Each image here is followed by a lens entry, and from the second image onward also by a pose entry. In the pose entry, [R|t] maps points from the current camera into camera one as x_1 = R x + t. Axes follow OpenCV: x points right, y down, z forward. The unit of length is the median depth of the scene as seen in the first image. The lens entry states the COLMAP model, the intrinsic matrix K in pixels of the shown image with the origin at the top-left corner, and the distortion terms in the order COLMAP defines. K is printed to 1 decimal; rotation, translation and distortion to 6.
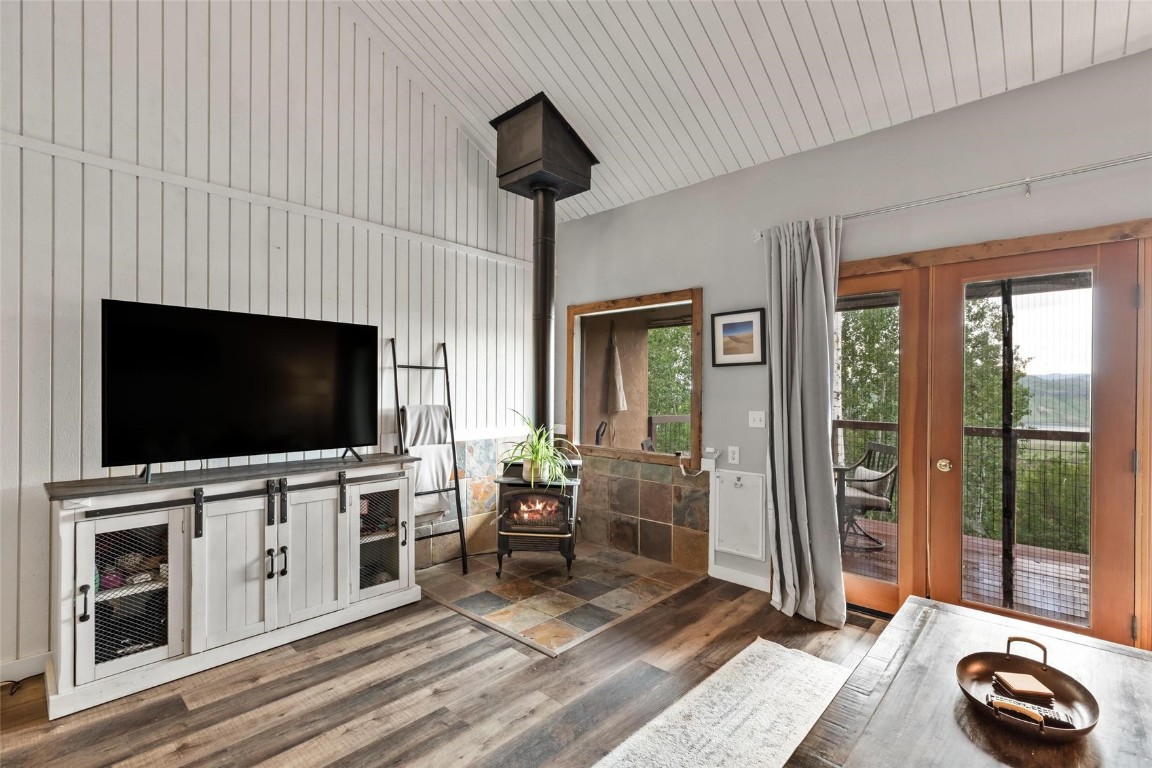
lens RADIAL K [[523.5, 0, 571.1], [0, 523.5, 388.3], [0, 0, 1]] dist [0.002459, 0.000200]
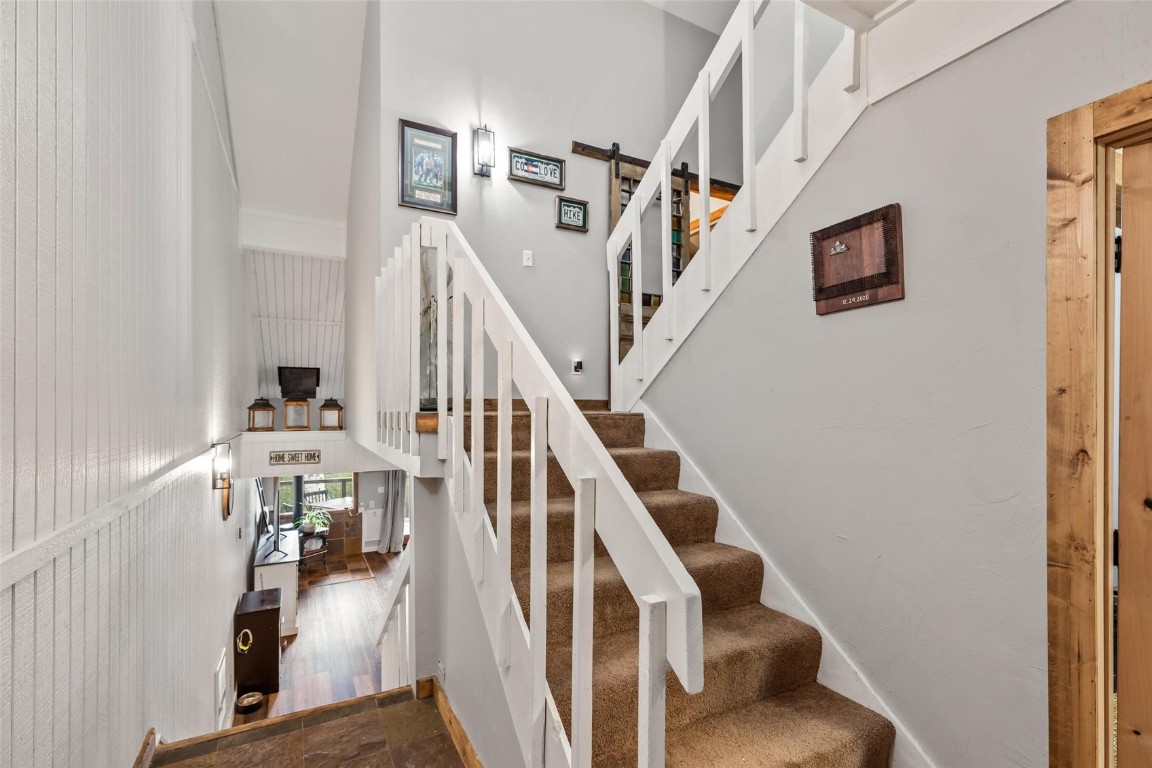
lens RADIAL K [[511.9, 0, 552.9], [0, 511.9, 409.6], [0, 0, 1]] dist [0.000045, 0.000002]
pose [[0.342633, -0.010482, 0.939411, -2.301963], [-0.001840, 0.999928, 0.011828, -0.491065], [-0.939467, -0.005781, 0.342589, -0.965320]]
